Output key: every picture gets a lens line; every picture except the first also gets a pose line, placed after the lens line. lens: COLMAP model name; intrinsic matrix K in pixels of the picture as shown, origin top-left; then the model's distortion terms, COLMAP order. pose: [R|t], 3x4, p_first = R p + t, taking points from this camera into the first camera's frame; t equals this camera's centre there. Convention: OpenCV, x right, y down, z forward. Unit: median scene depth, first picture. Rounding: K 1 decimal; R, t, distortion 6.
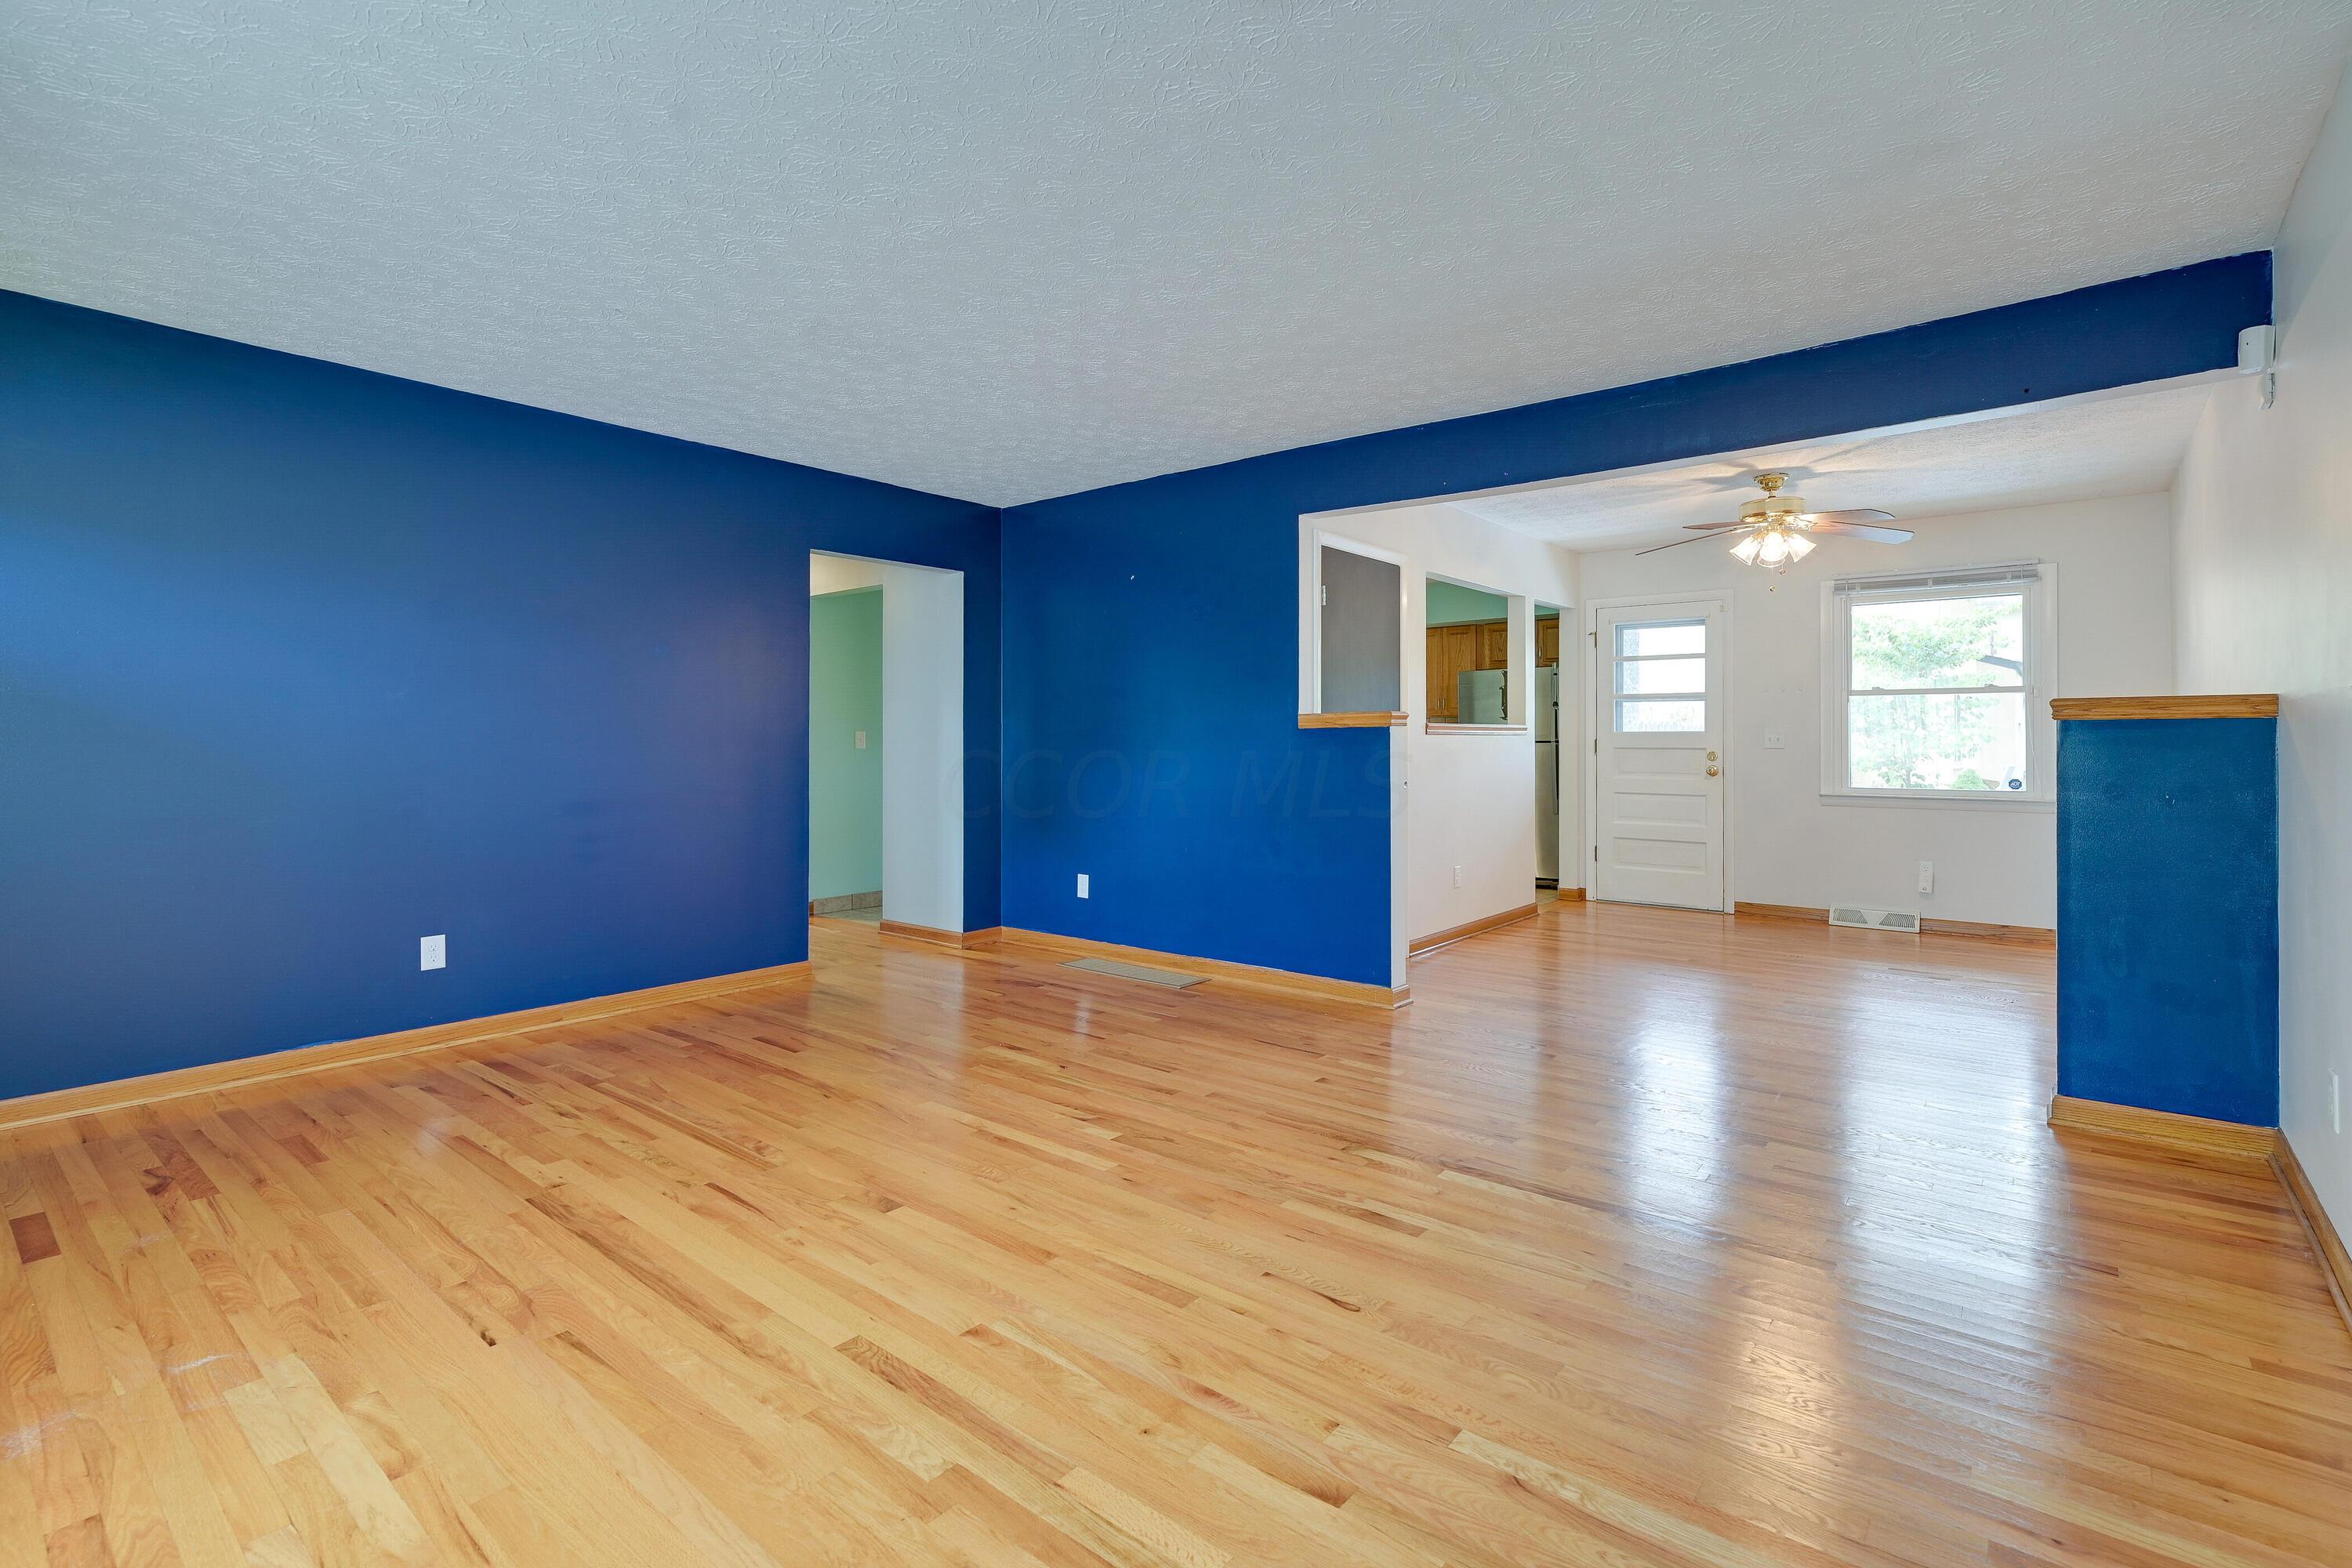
lens RADIAL K [[1073.7, 0, 1181.7], [0, 1073.7, 729.8], [0, 0, 1]] dist [-0.001981, -0.000306]
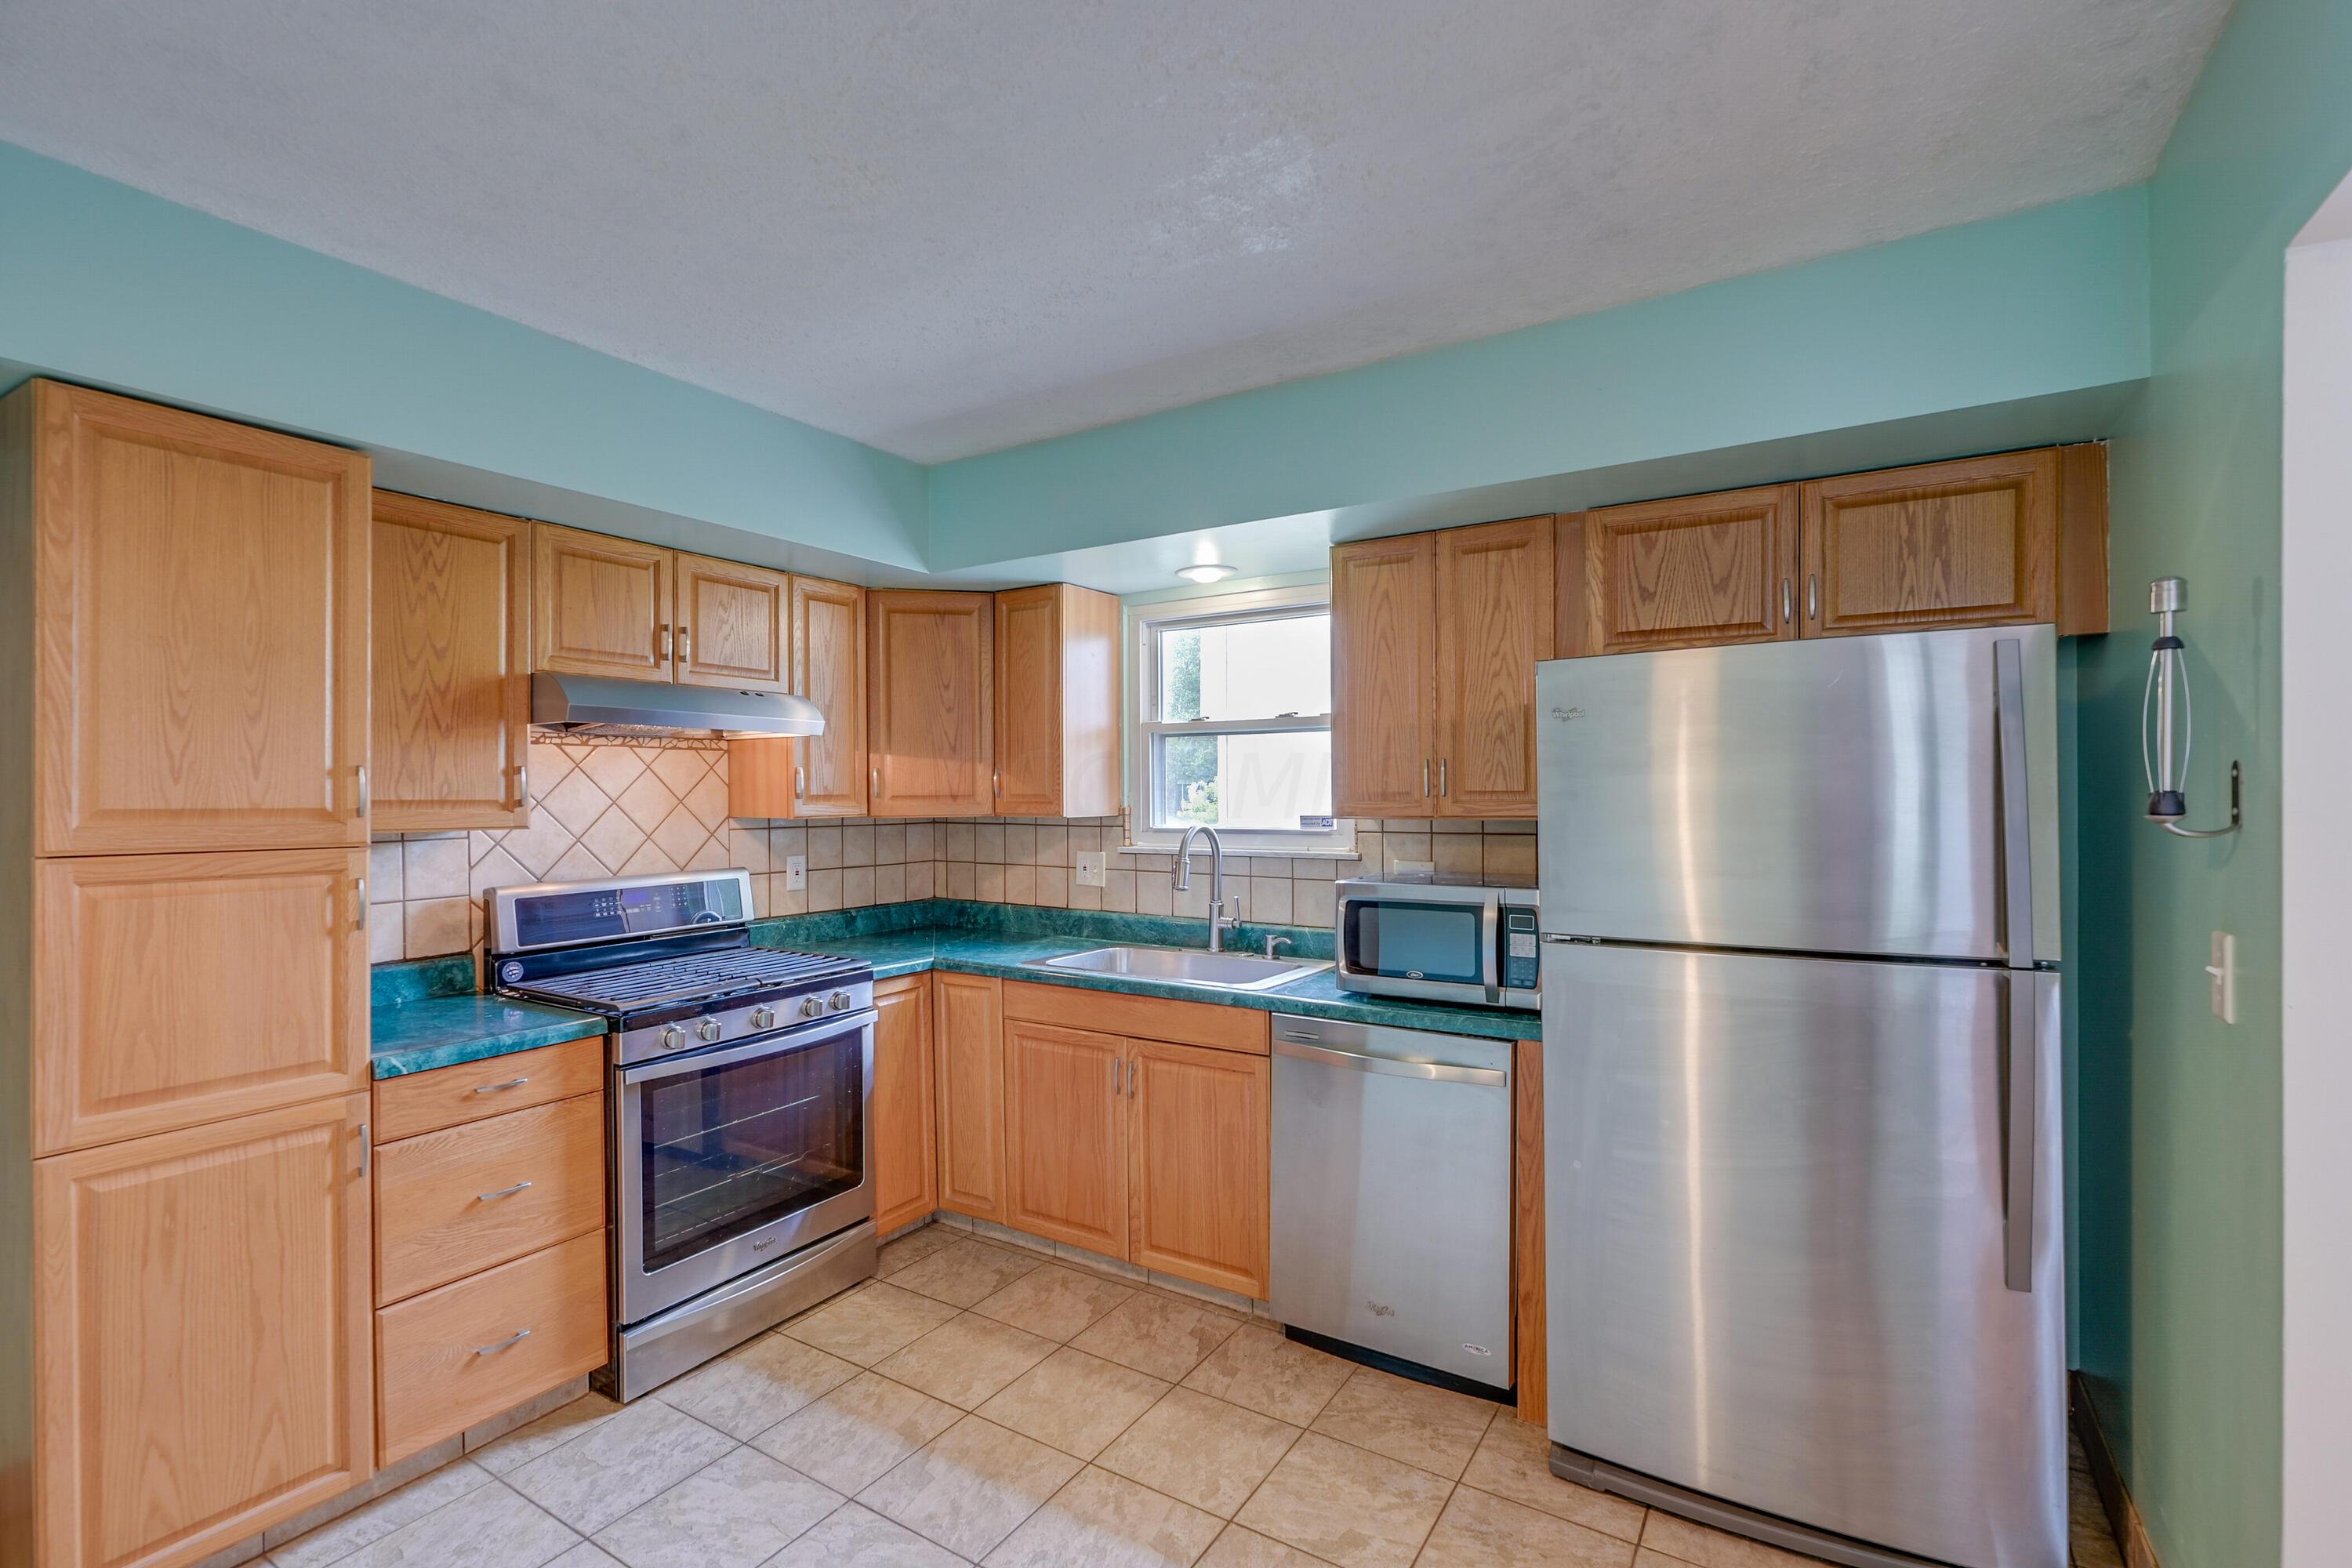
lens RADIAL K [[1064.8, 0, 1176.3], [0, 1064.8, 800.7], [0, 0, 1]] dist [-0.002170, -0.000061]
pose [[0.992973, -0.005006, 0.118238, 0.189698], [0.002680, 0.999800, 0.019824, -0.035340], [-0.118314, -0.019368, 0.992787, 1.006673]]
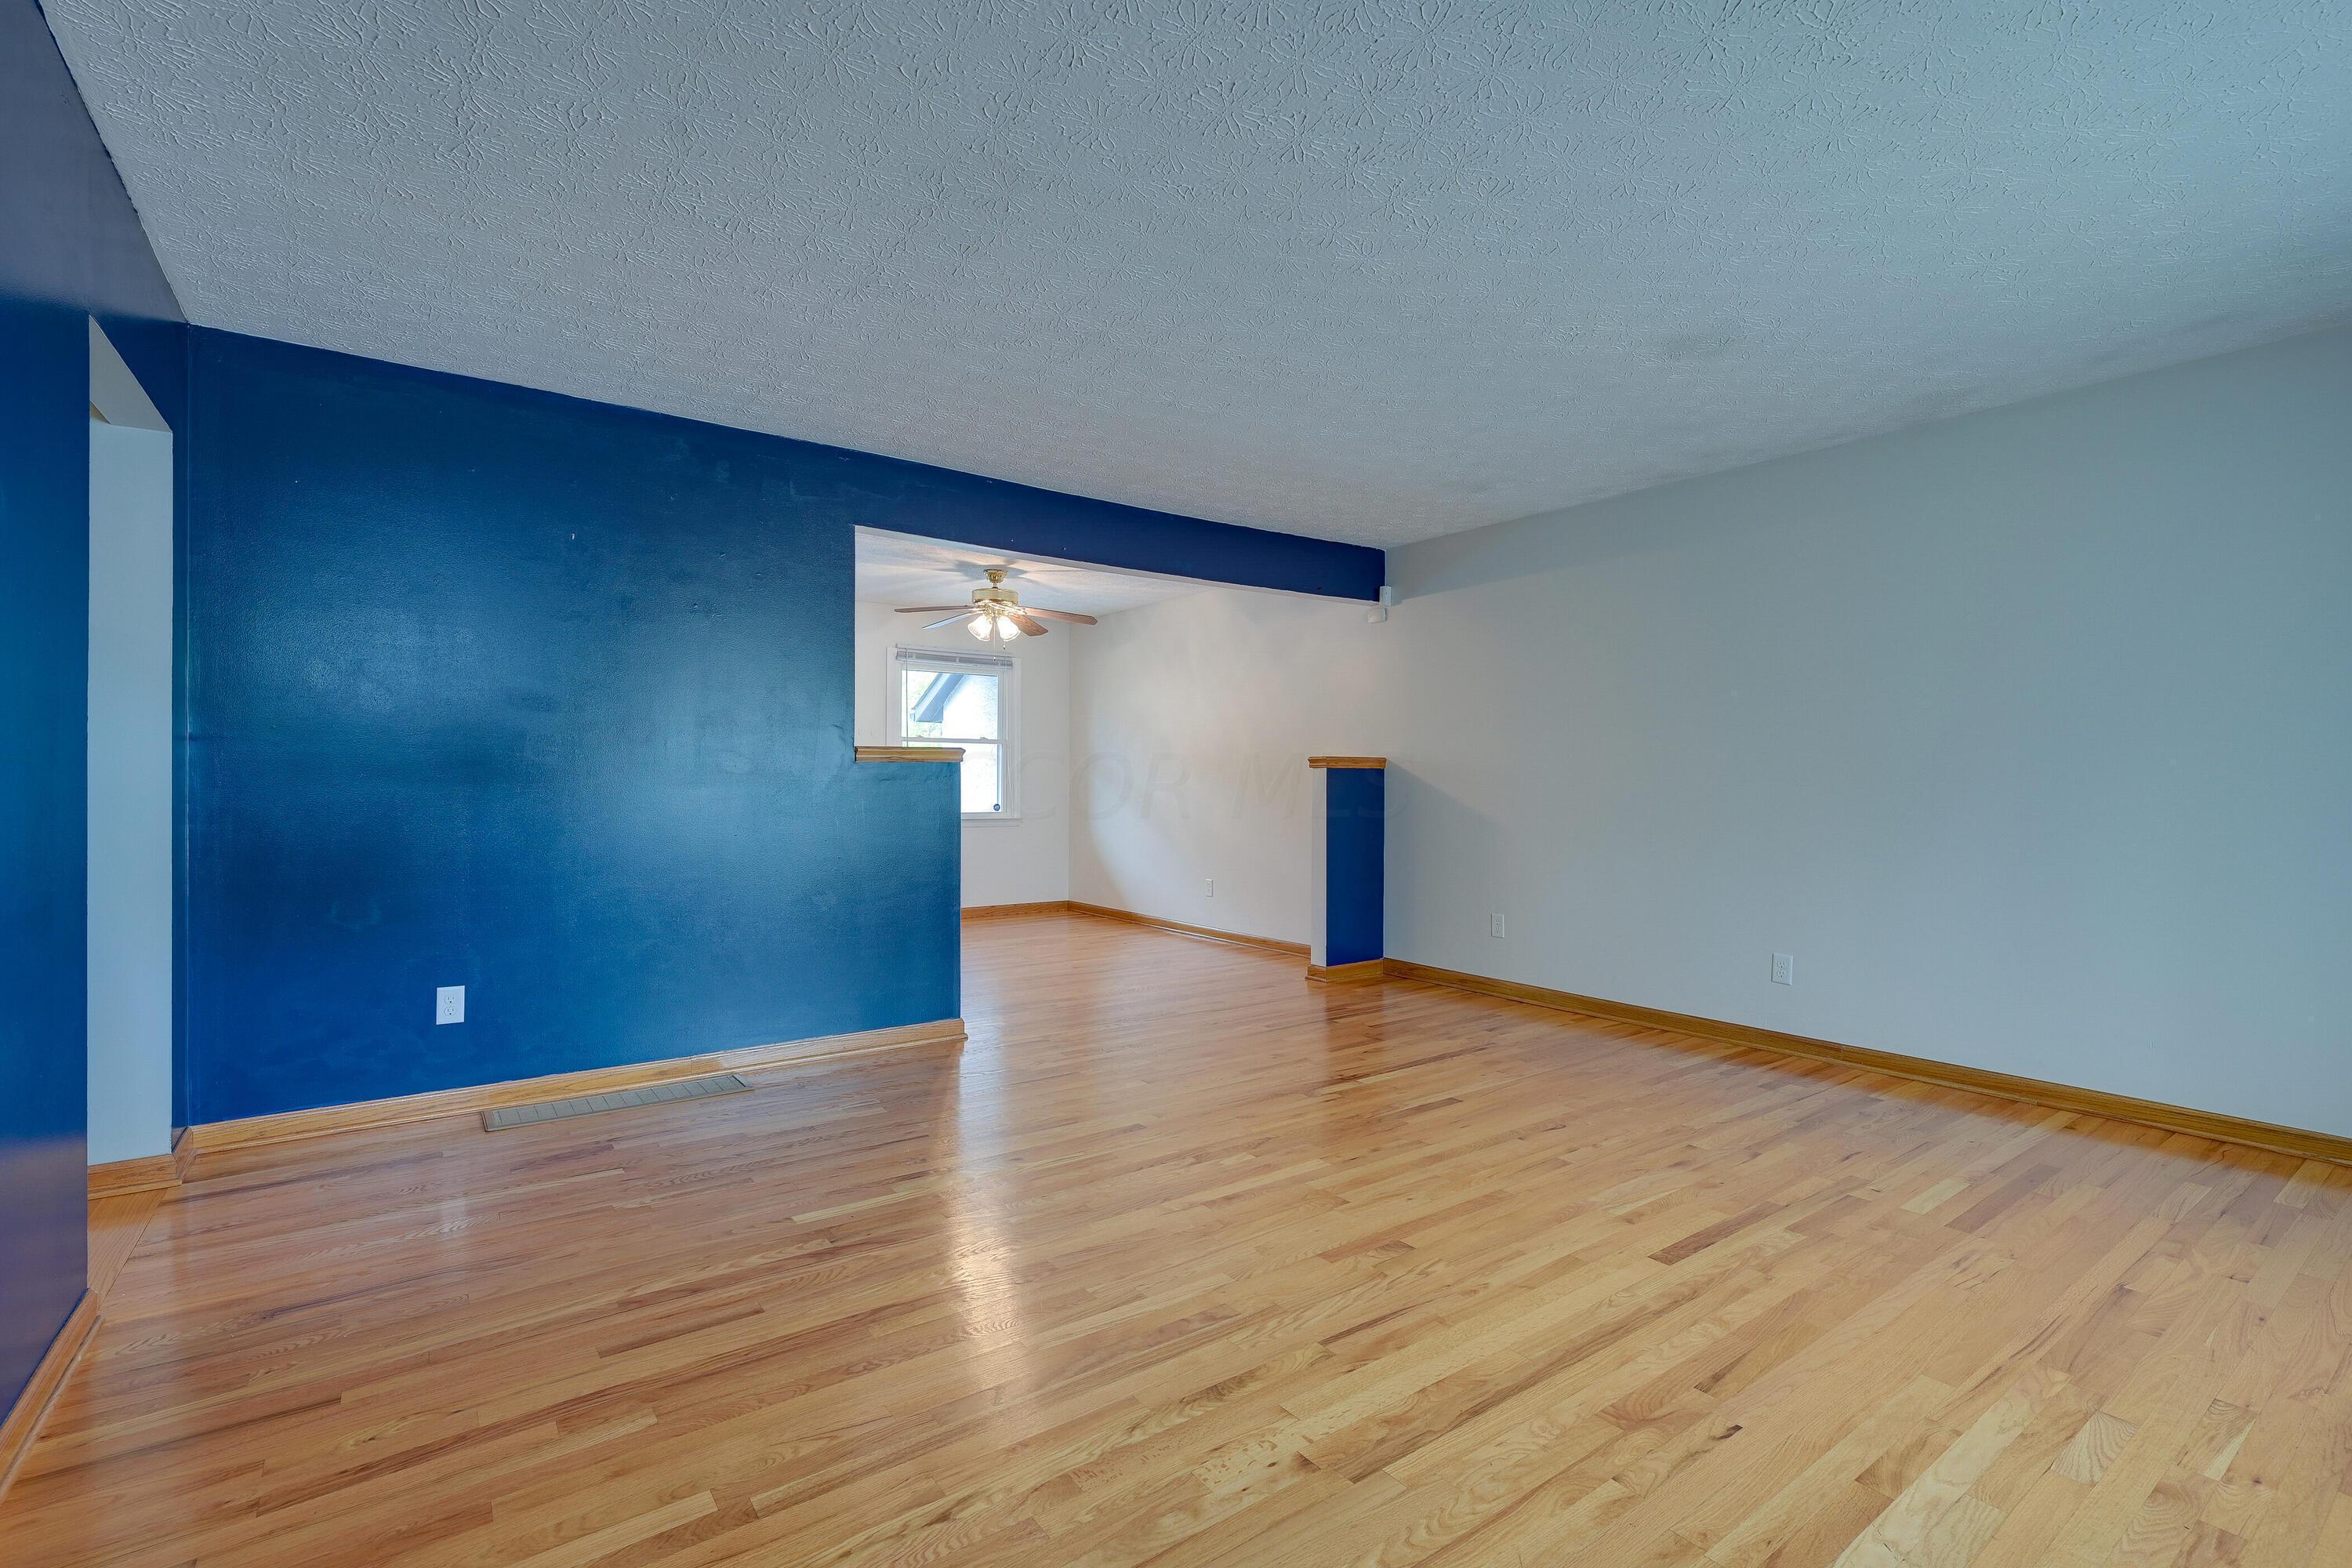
lens RADIAL K [[1050.3, 0, 1176.0], [0, 1050.3, 784.0], [0, 0, 1]] dist [-0.001724, -0.000109]
pose [[0.259283, -0.003525, 0.965795, -0.495277], [-0.015624, 0.999847, 0.007844, 0.004054], [-0.965675, -0.017124, 0.259188, 0.373736]]
